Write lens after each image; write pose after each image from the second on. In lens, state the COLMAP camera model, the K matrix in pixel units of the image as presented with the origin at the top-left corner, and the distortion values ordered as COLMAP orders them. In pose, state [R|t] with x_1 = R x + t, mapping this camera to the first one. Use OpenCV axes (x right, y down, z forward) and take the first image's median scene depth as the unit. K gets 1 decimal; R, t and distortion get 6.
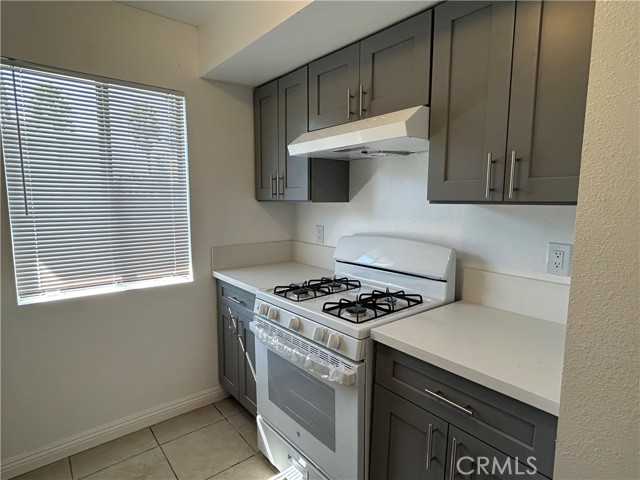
lens RADIAL K [[352.9, 0, 320.0], [0, 352.9, 240.0], [0, 0, 1]] dist [0.000572, -0.001192]
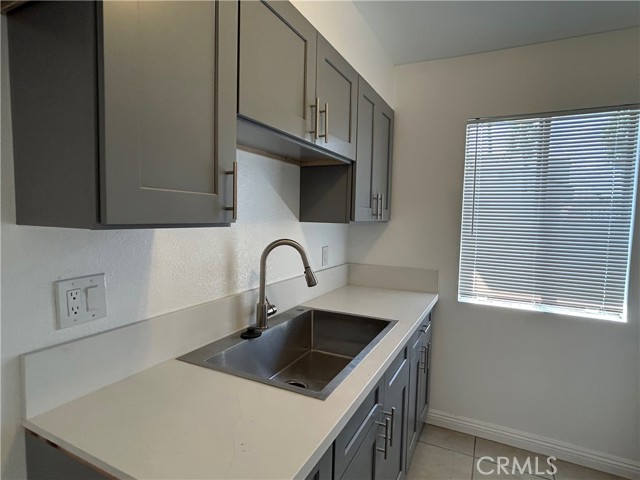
lens RADIAL K [[352.9, 0, 320.0], [0, 352.9, 240.0], [0, 0, 1]] dist [0.000572, -0.001192]
pose [[0.411011, 0.068402, -0.909061, 0.109865], [-0.125481, 0.991934, 0.017905, -0.002170], [0.902953, 0.106710, 0.416279, -0.044110]]
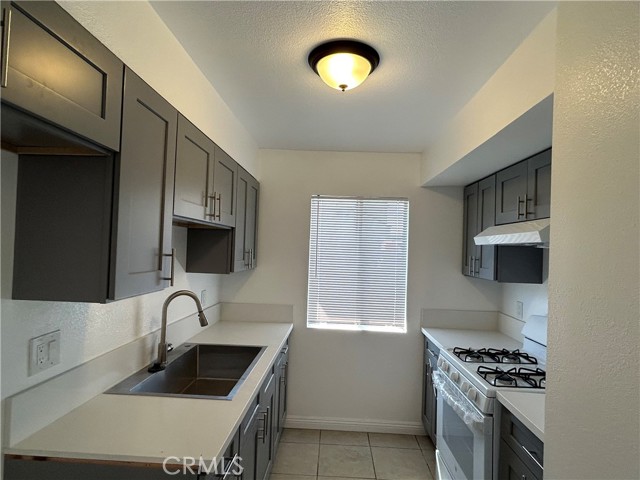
lens RADIAL K [[352.9, 0, 320.0], [0, 352.9, 240.0], [0, 0, 1]] dist [0.000572, -0.001192]
pose [[0.746000, 0.004525, -0.665931, 0.337506], [-0.106925, 0.987817, -0.113069, -0.052000], [0.657306, 0.155554, 0.737395, -0.305833]]
